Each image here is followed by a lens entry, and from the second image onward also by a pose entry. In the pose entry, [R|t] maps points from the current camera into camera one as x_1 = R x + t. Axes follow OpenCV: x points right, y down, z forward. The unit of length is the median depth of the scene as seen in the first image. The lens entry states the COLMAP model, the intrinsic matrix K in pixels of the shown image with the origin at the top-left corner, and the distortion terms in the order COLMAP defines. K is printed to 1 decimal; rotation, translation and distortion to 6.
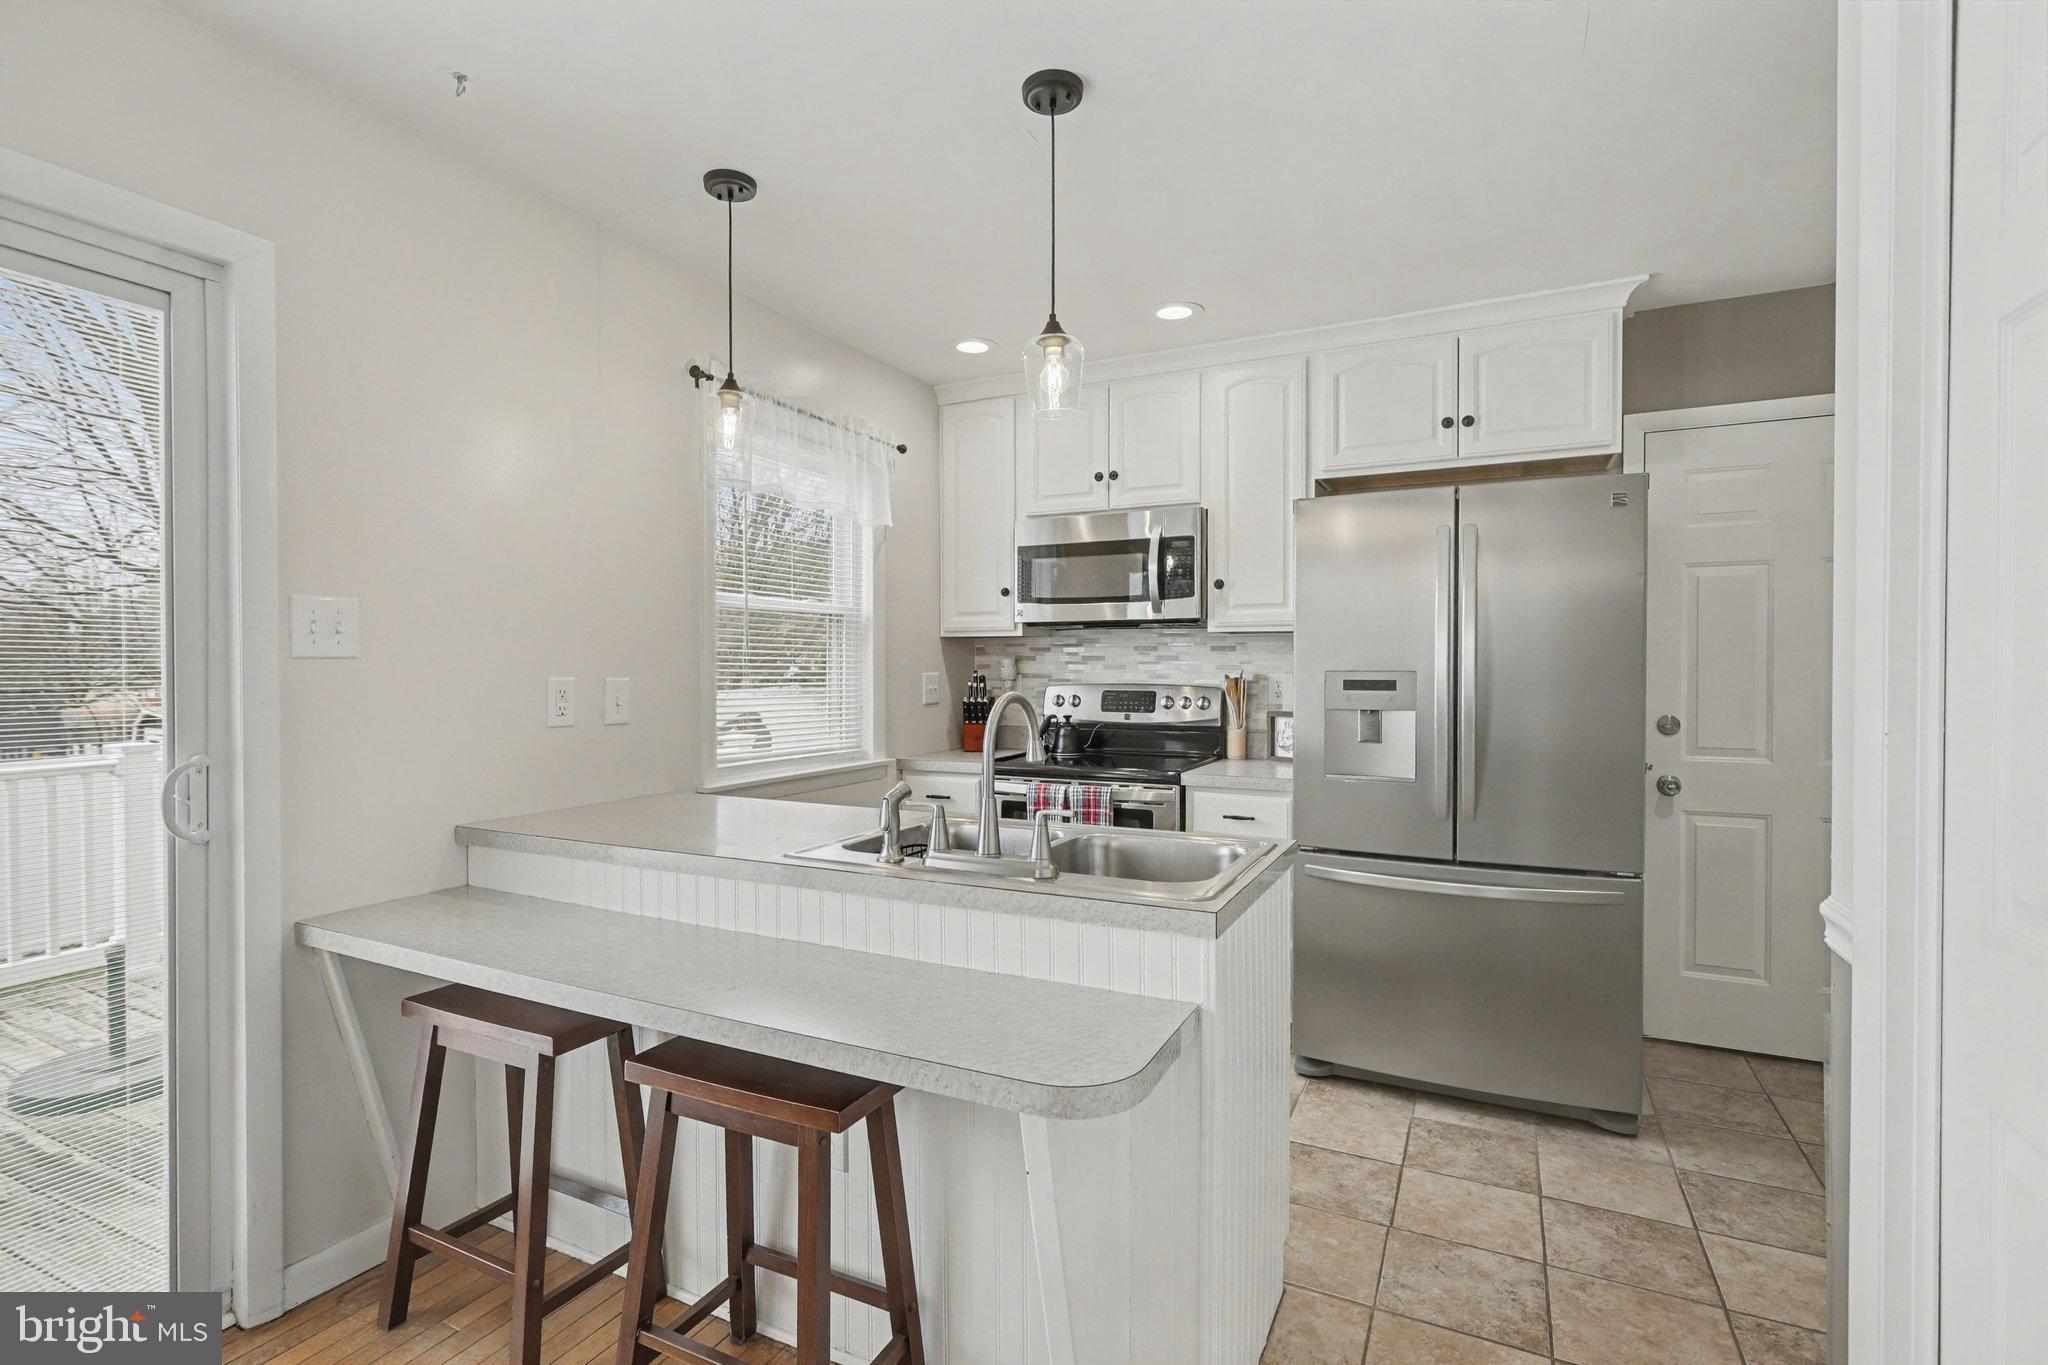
lens RADIAL K [[983.0, 0, 1024.0], [0, 983.0, 682.5], [0, 0, 1]] dist [0.023772, 0.000136]
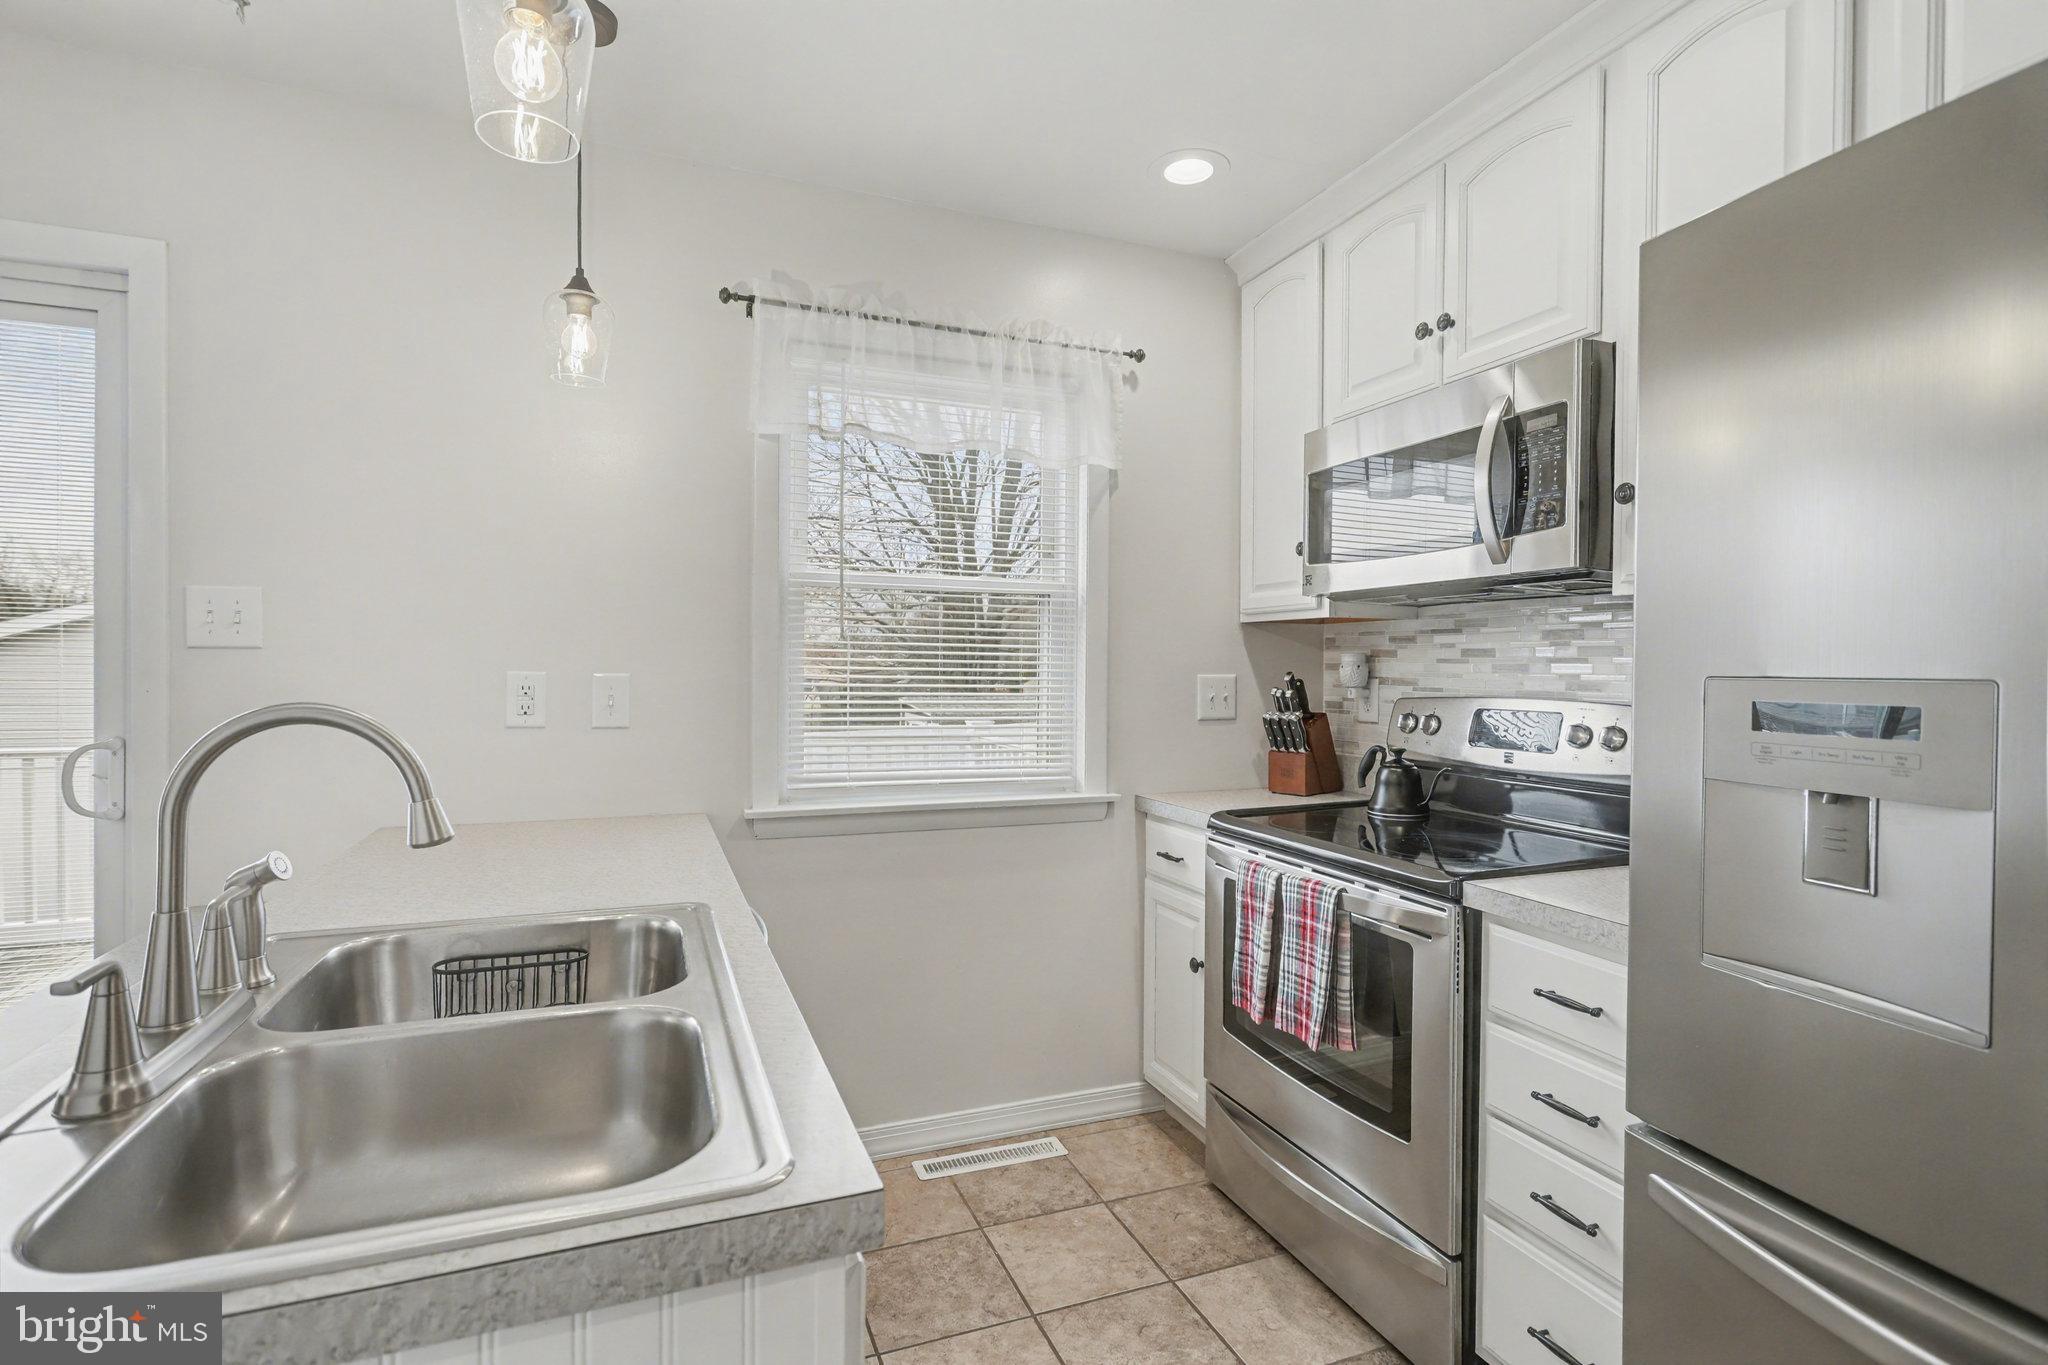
lens RADIAL K [[969.4, 0, 1024.0], [0, 969.4, 682.5], [0, 0, 1]] dist [0.003246, 0.000301]
pose [[0.734663, 0.017493, -0.678207, 0.292368], [-0.019331, 0.999801, 0.004847, -0.005267], [0.678157, 0.009549, 0.734855, 0.440131]]
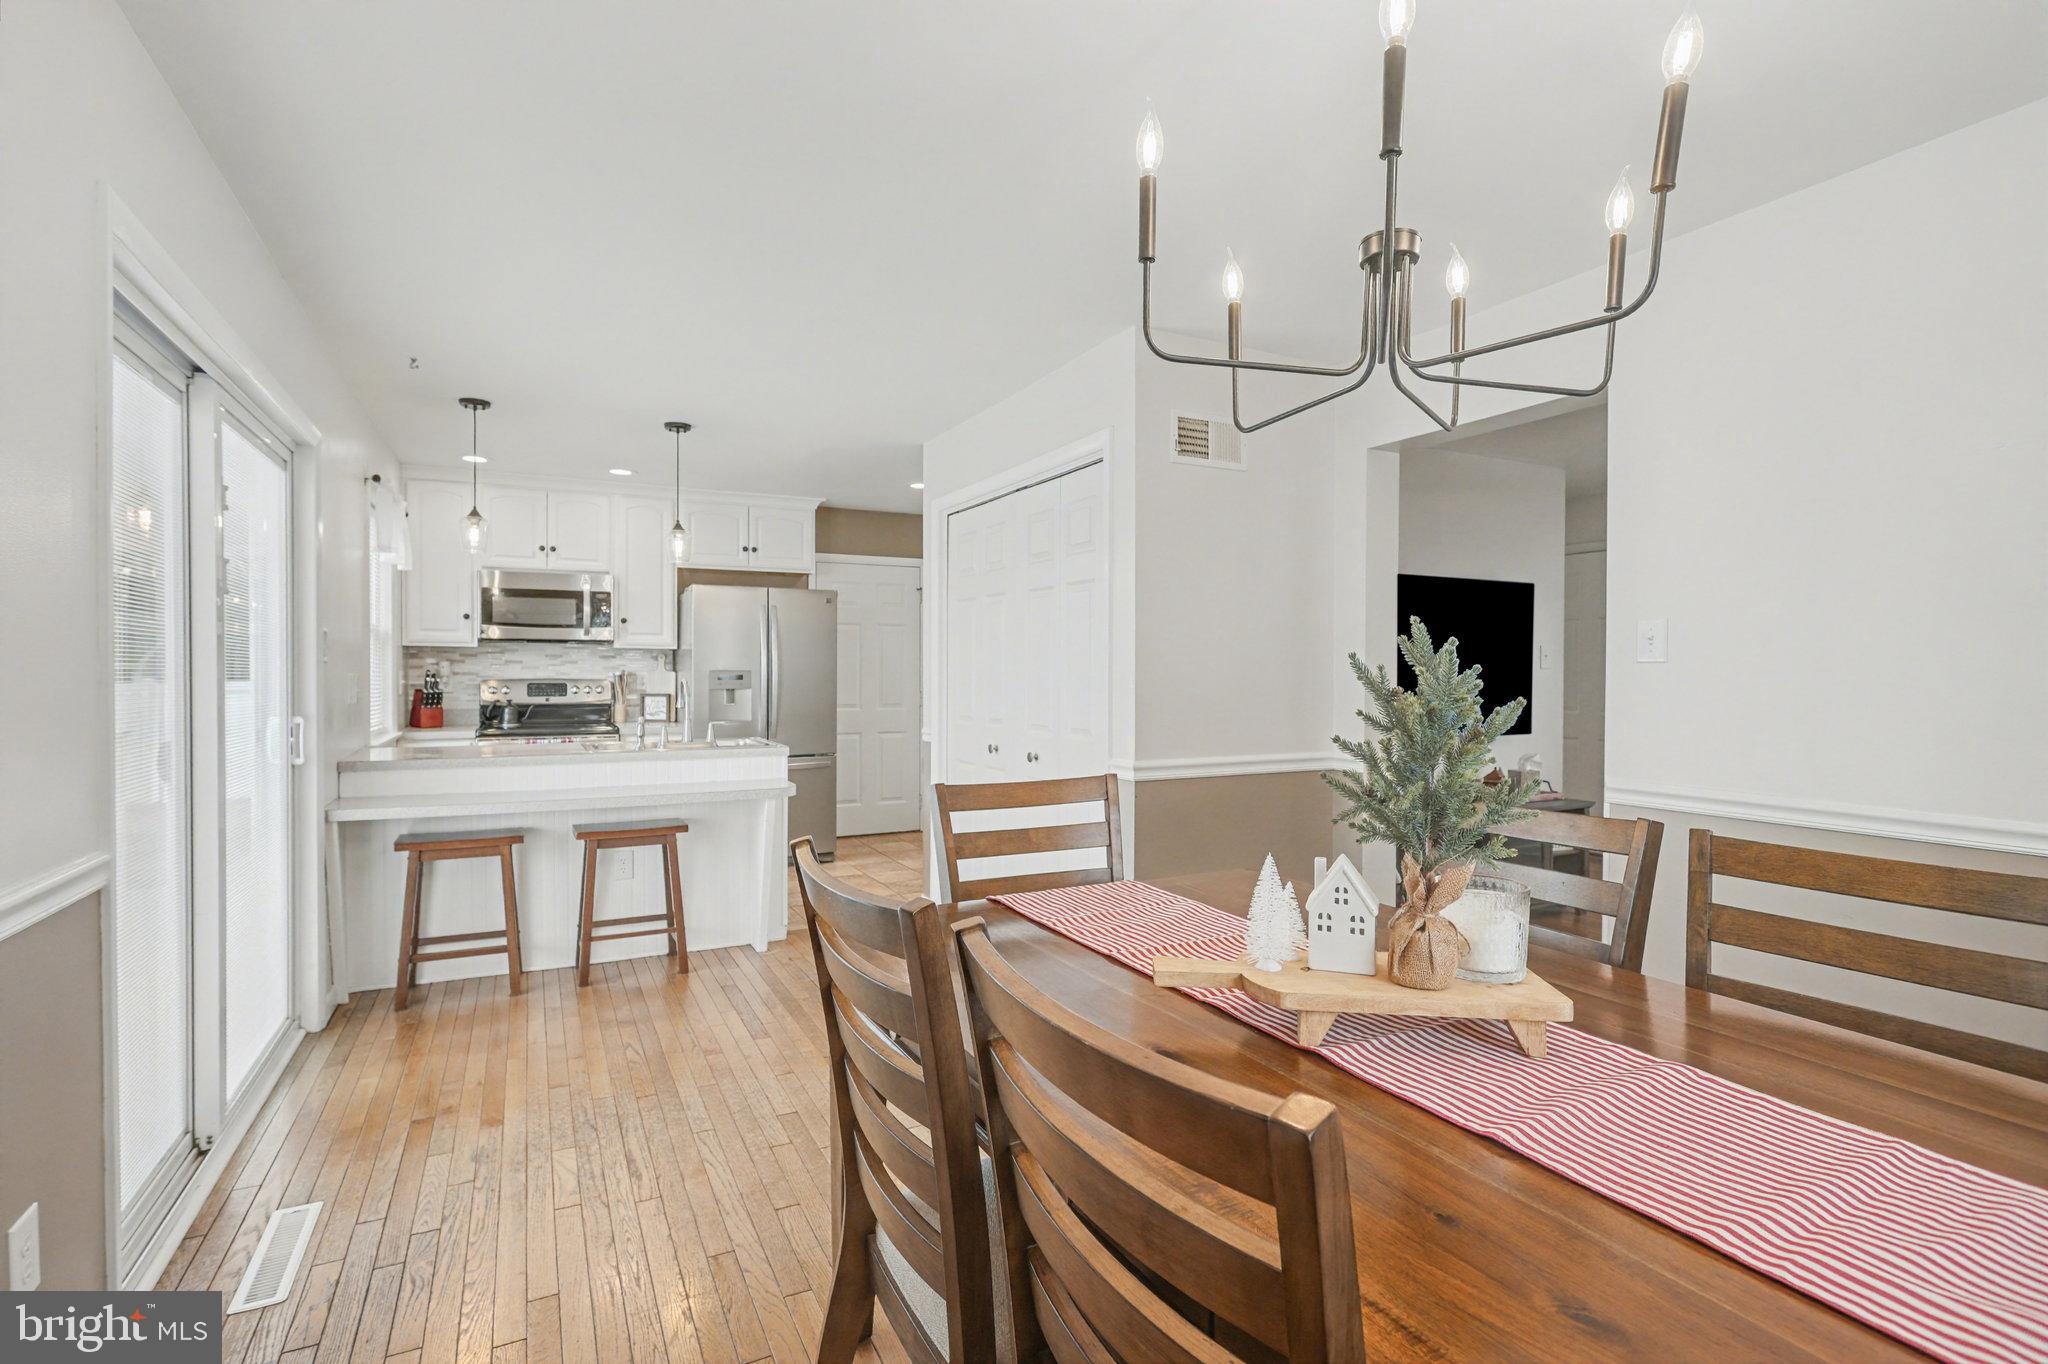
lens RADIAL K [[969.4, 0, 1024.0], [0, 969.4, 682.0], [0, 0, 1]] dist [0.003246, 0.000301]
pose [[0.597886, -0.005729, 0.801561, -0.726611], [0.007632, 0.999970, 0.001454, 0.011238], [-0.801545, 0.005249, 0.597911, -0.572225]]
